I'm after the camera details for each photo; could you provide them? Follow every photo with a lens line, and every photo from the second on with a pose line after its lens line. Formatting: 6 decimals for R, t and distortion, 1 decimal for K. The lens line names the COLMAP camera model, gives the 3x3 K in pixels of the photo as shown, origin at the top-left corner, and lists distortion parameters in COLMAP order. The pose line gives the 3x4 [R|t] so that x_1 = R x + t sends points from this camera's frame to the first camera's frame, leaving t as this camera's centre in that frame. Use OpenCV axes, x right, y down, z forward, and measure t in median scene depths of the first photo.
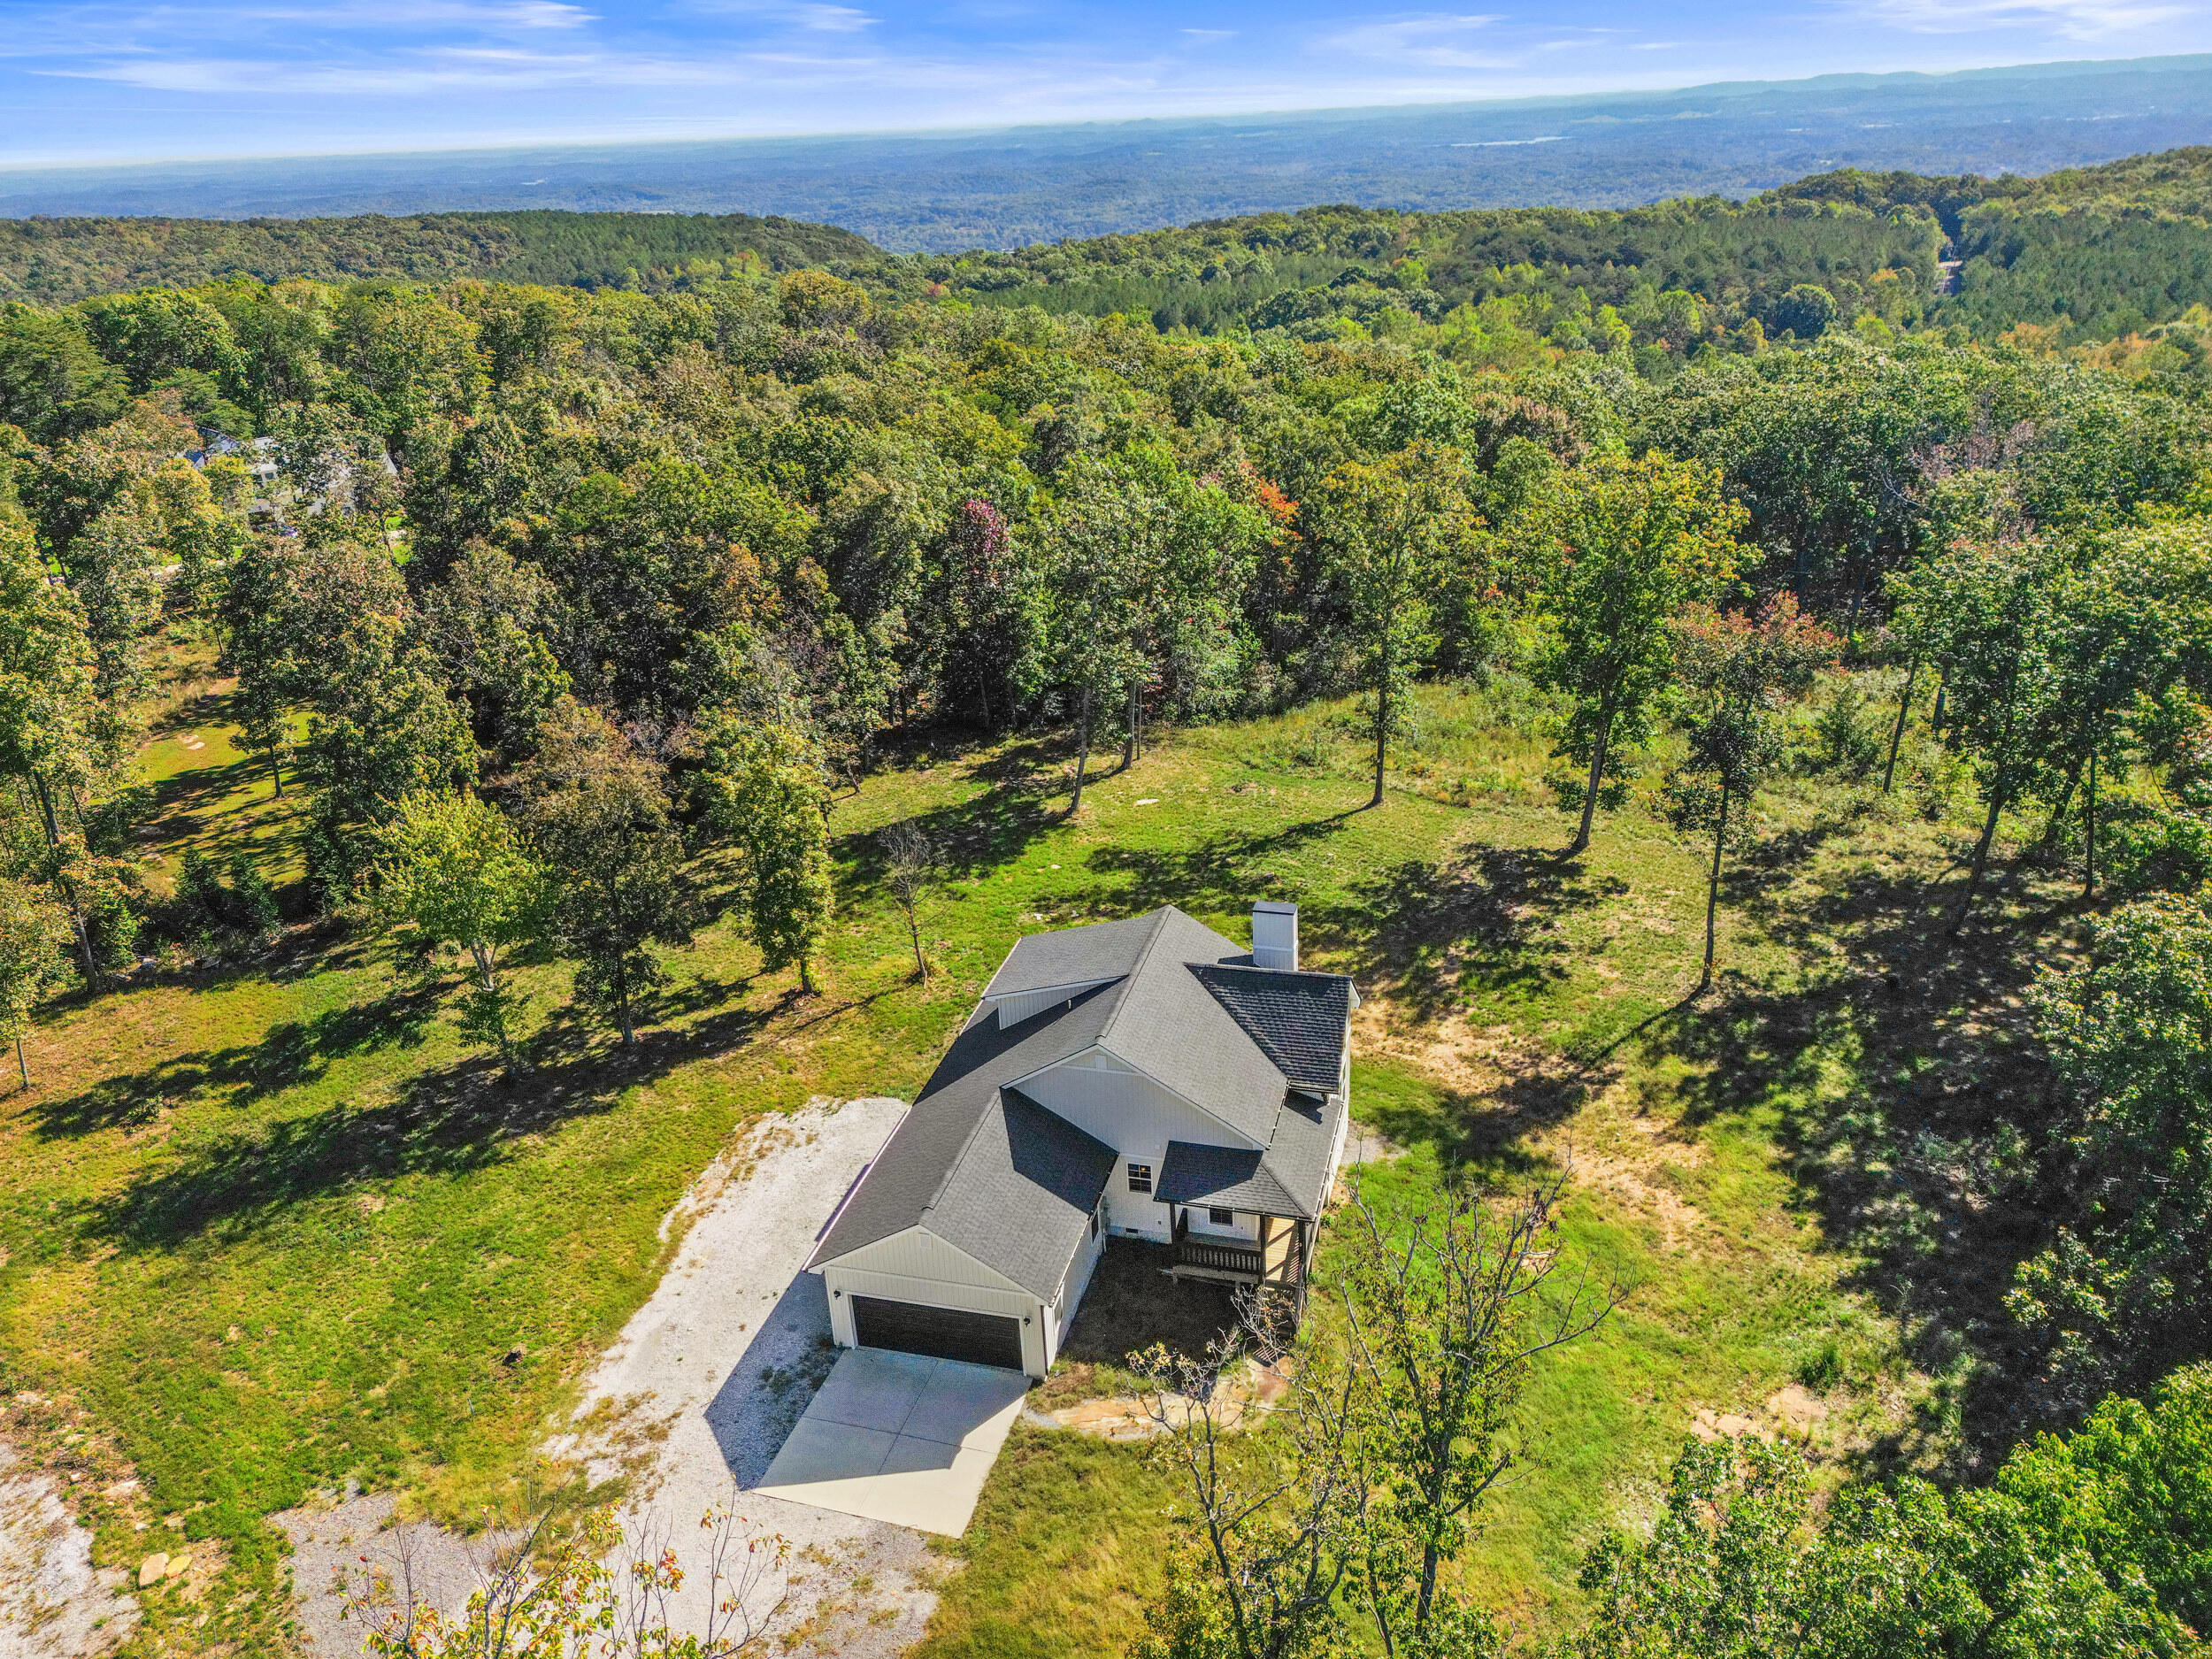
lens RADIAL K [[1595.7, 0, 1102.5], [0, 1595.7, 837.7], [0, 0, 1]] dist [-0.003007, -0.000839]
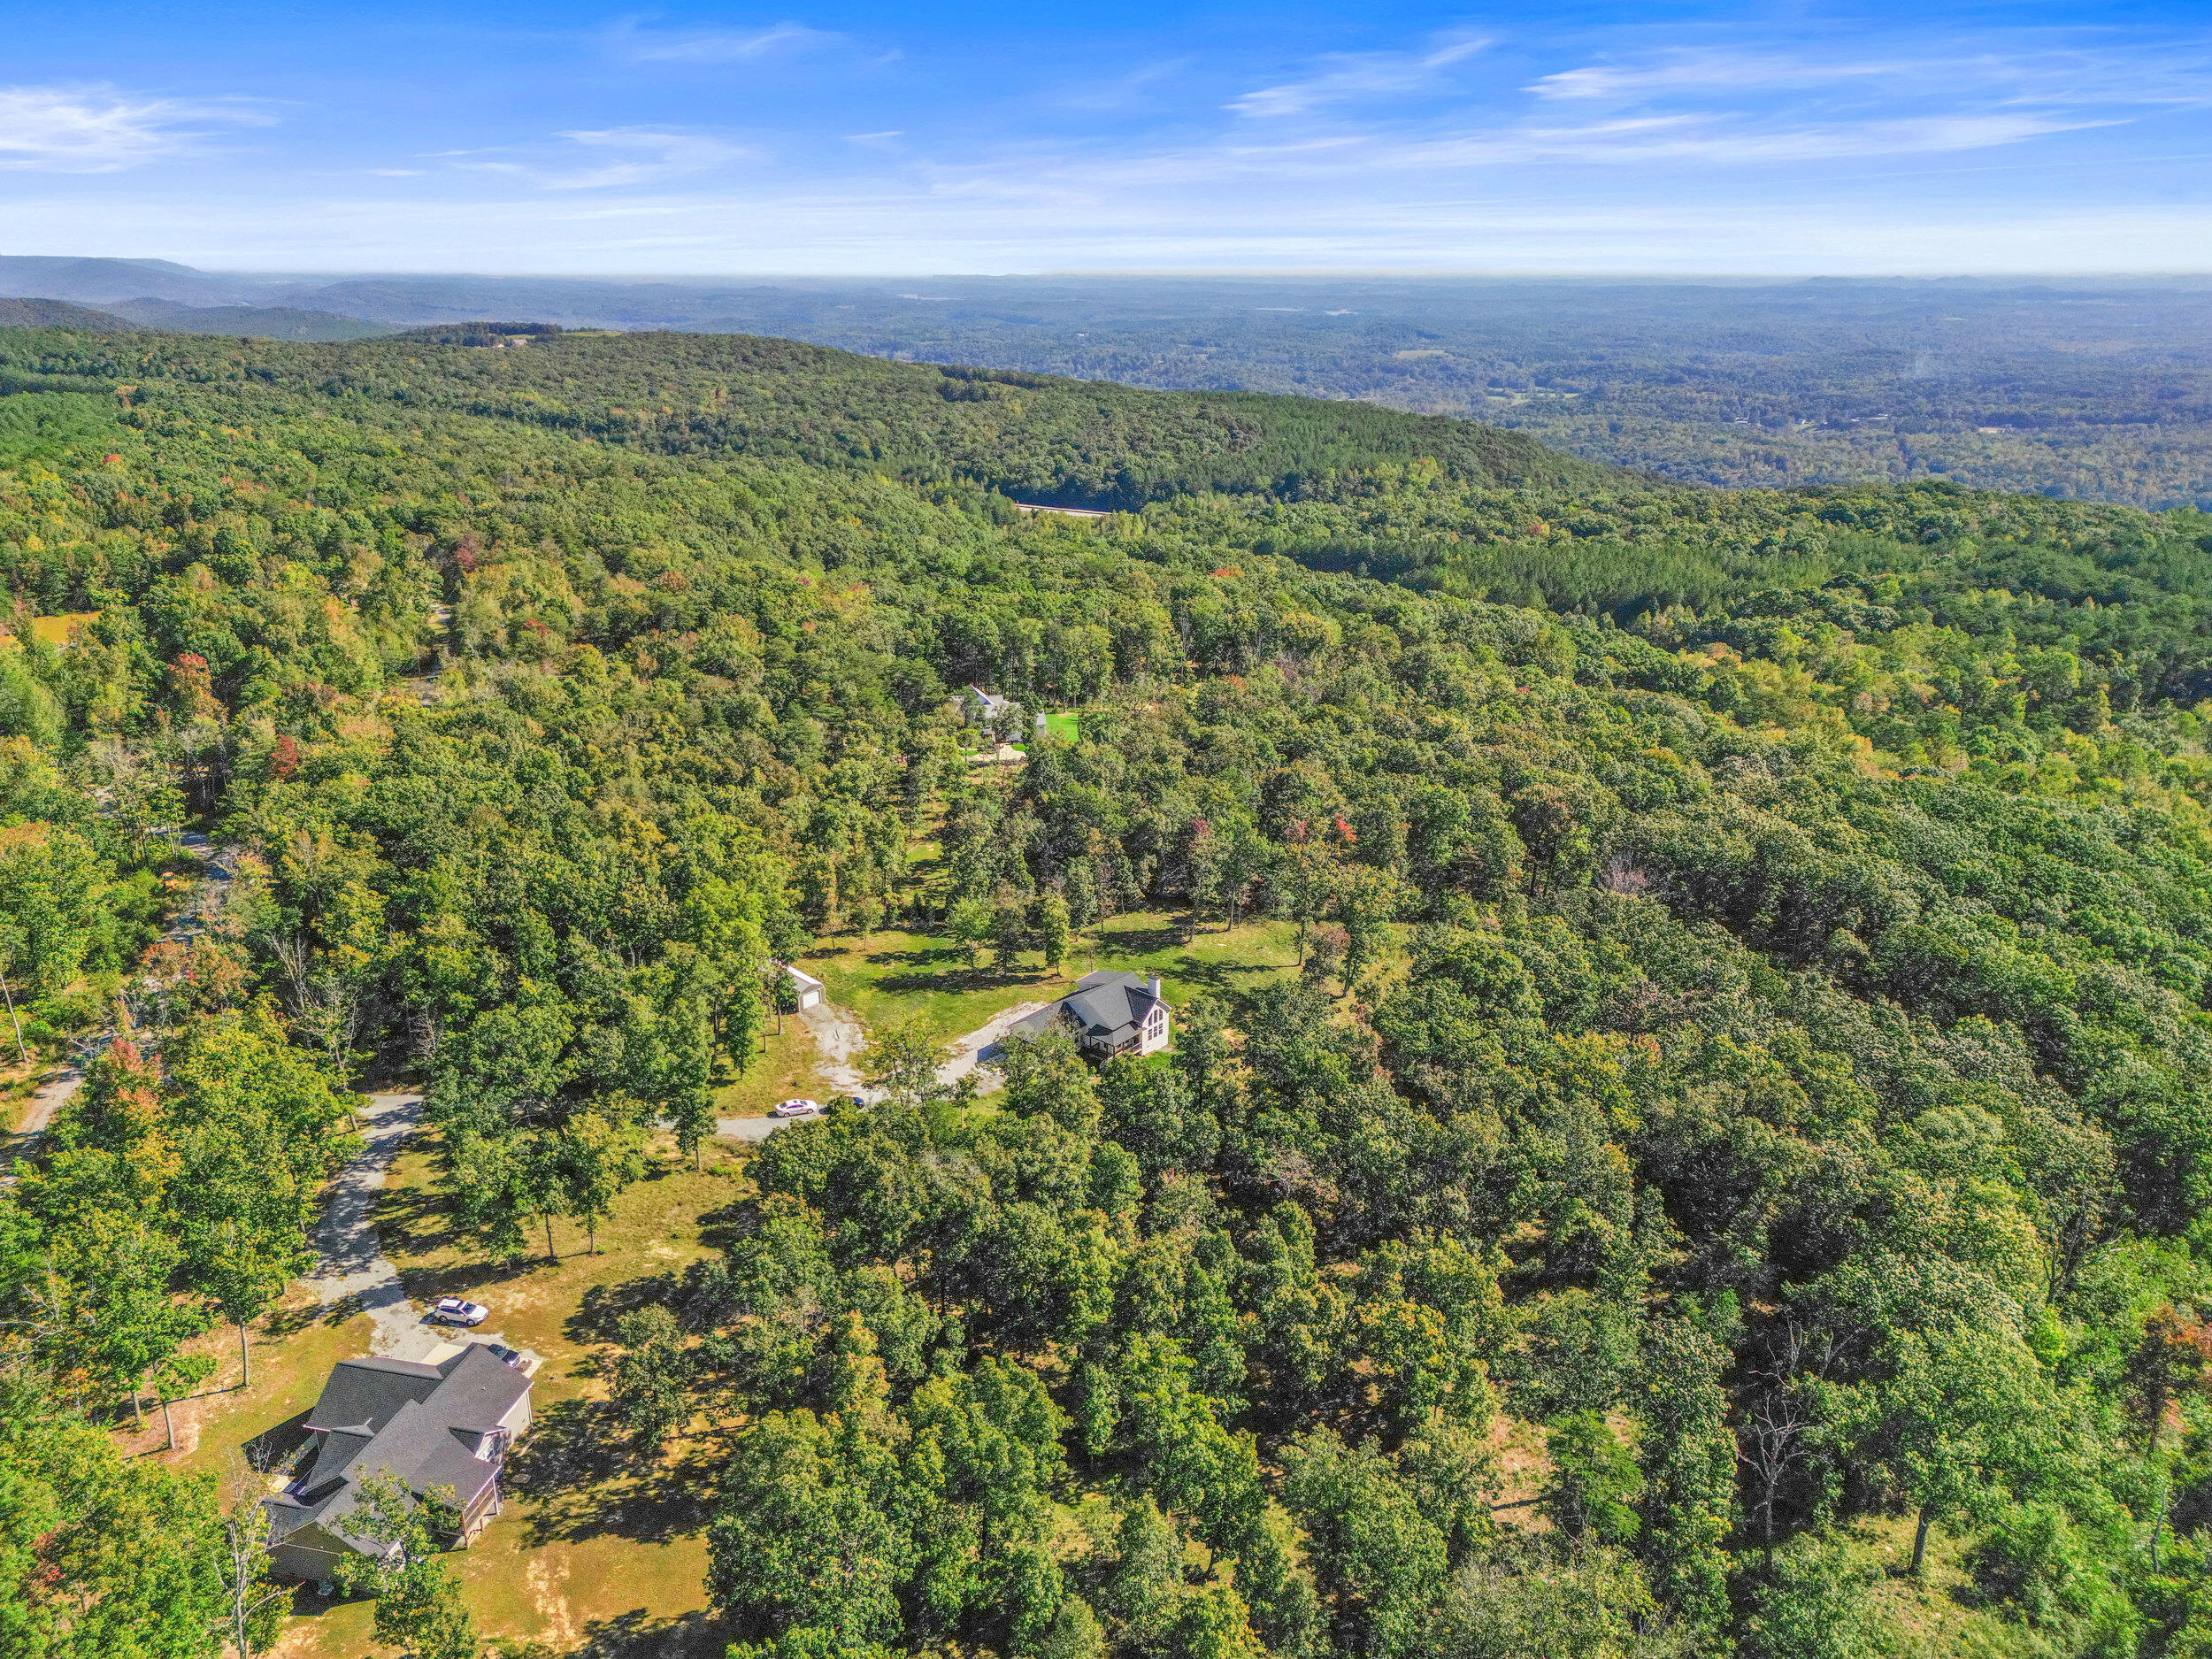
lens RADIAL K [[1595.7, 0, 1108.0], [0, 1595.7, 829.3], [0, 0, 1]] dist [-0.003007, -0.000839]
pose [[0.887856, 0.197703, -0.415483, 1.277188], [-0.216045, 0.976379, 0.002927, -0.243093], [0.406247, 0.087164, 0.909596, -2.107901]]
